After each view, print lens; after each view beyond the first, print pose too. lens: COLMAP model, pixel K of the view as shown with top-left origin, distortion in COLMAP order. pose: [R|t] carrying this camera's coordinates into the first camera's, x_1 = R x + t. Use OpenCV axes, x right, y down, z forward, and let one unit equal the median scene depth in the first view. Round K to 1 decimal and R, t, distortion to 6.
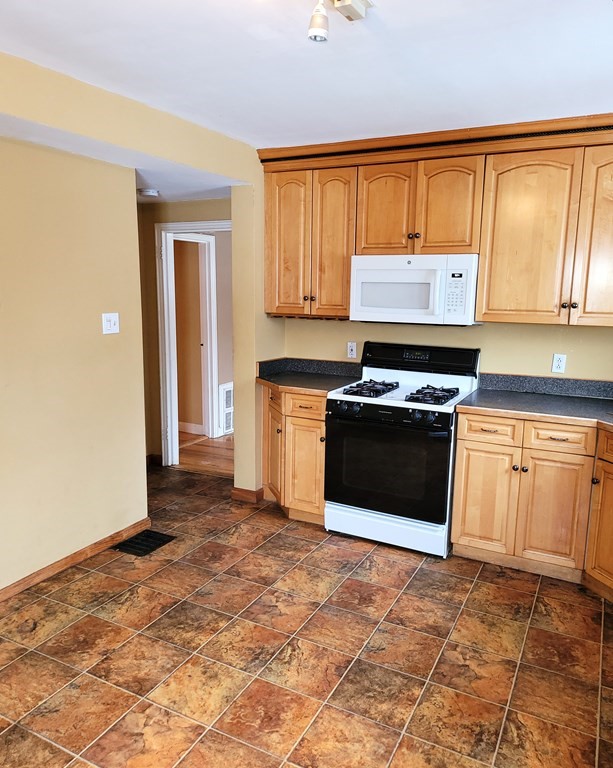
lens RADIAL K [[572.9, 0, 309.3], [0, 572.9, 386.1], [0, 0, 1]] dist [0.074065, -0.078108]
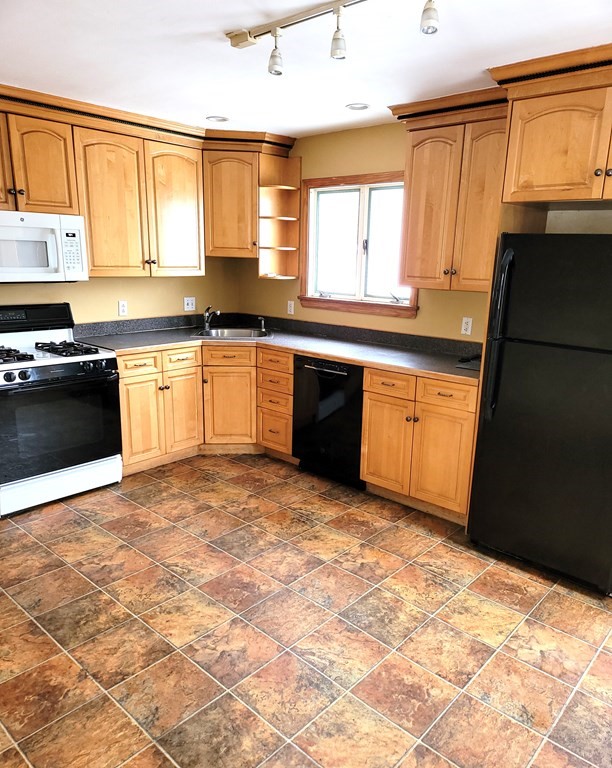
lens RADIAL K [[572.9, 0, 308.8], [0, 572.9, 386.1], [0, 0, 1]] dist [0.074065, -0.078108]
pose [[0.253960, -0.225502, 0.940560, -0.789341], [0.143113, 0.970499, 0.194038, -0.069077], [-0.956568, 0.085329, 0.278740, 0.314420]]
